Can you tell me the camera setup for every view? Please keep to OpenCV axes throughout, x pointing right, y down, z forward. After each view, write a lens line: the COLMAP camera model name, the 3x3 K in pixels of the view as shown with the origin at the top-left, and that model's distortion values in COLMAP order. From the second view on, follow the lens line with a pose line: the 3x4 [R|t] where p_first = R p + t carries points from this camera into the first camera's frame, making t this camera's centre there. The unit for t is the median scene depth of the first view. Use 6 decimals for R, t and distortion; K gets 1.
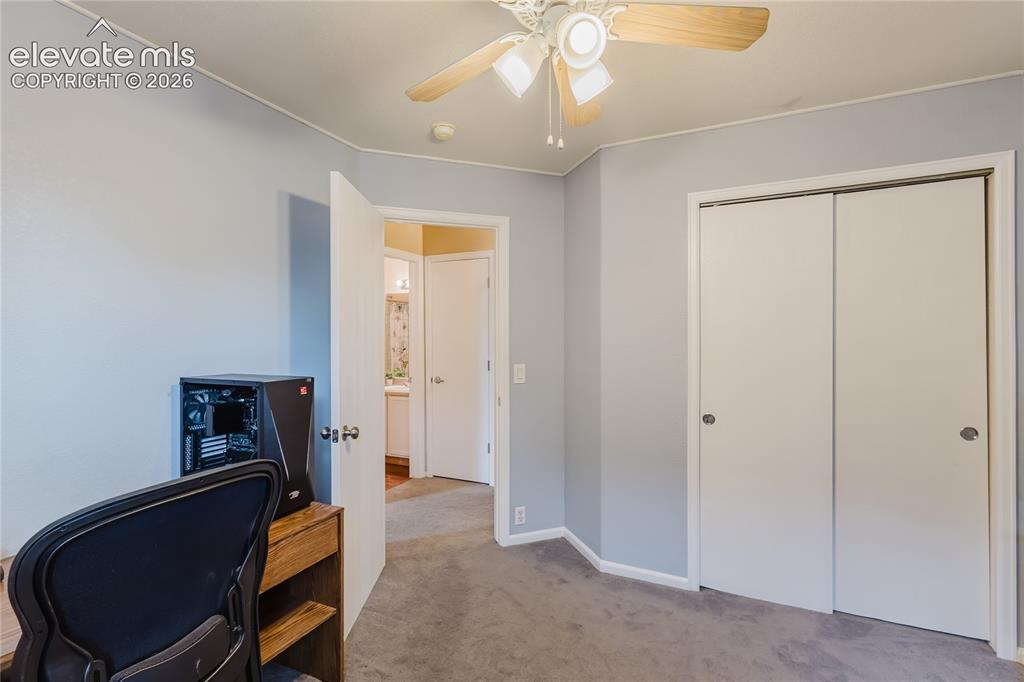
lens RADIAL K [[472.1, 0, 512.3], [0, 472.1, 338.2], [0, 0, 1]] dist [0.003085, 0.000309]
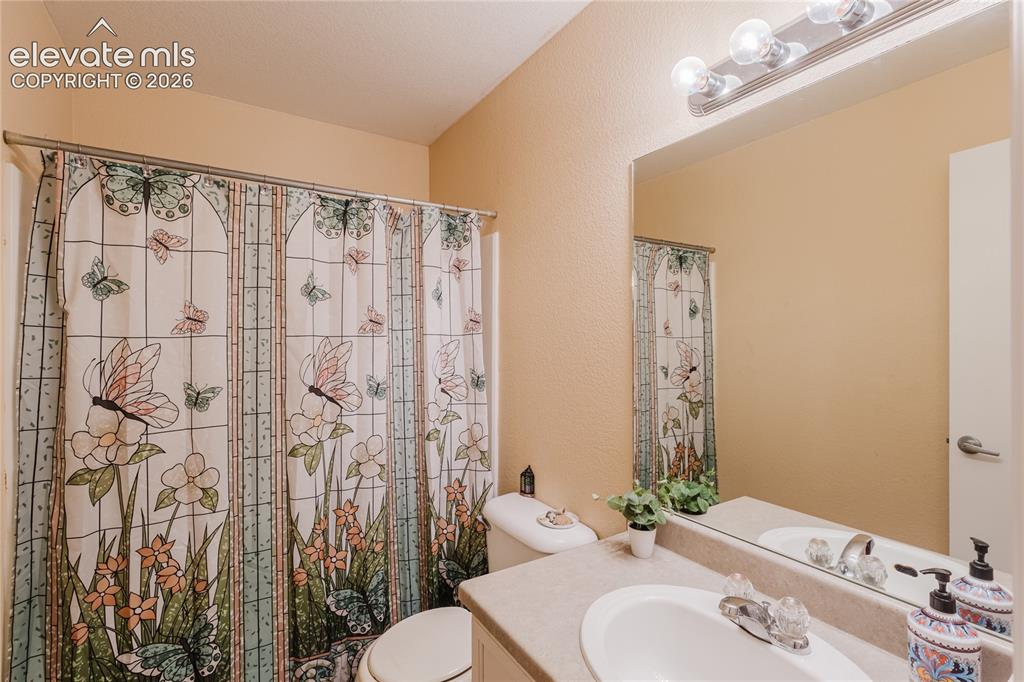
lens RADIAL K [[472.1, 0, 512.1], [0, 472.1, 339.9], [0, 0, 1]] dist [0.003085, 0.000309]
pose [[0.844085, -0.001449, -0.536207, -0.150464], [-0.002080, 0.999980, -0.005977, 0.002105], [0.536205, 0.006160, 0.844066, 0.611034]]
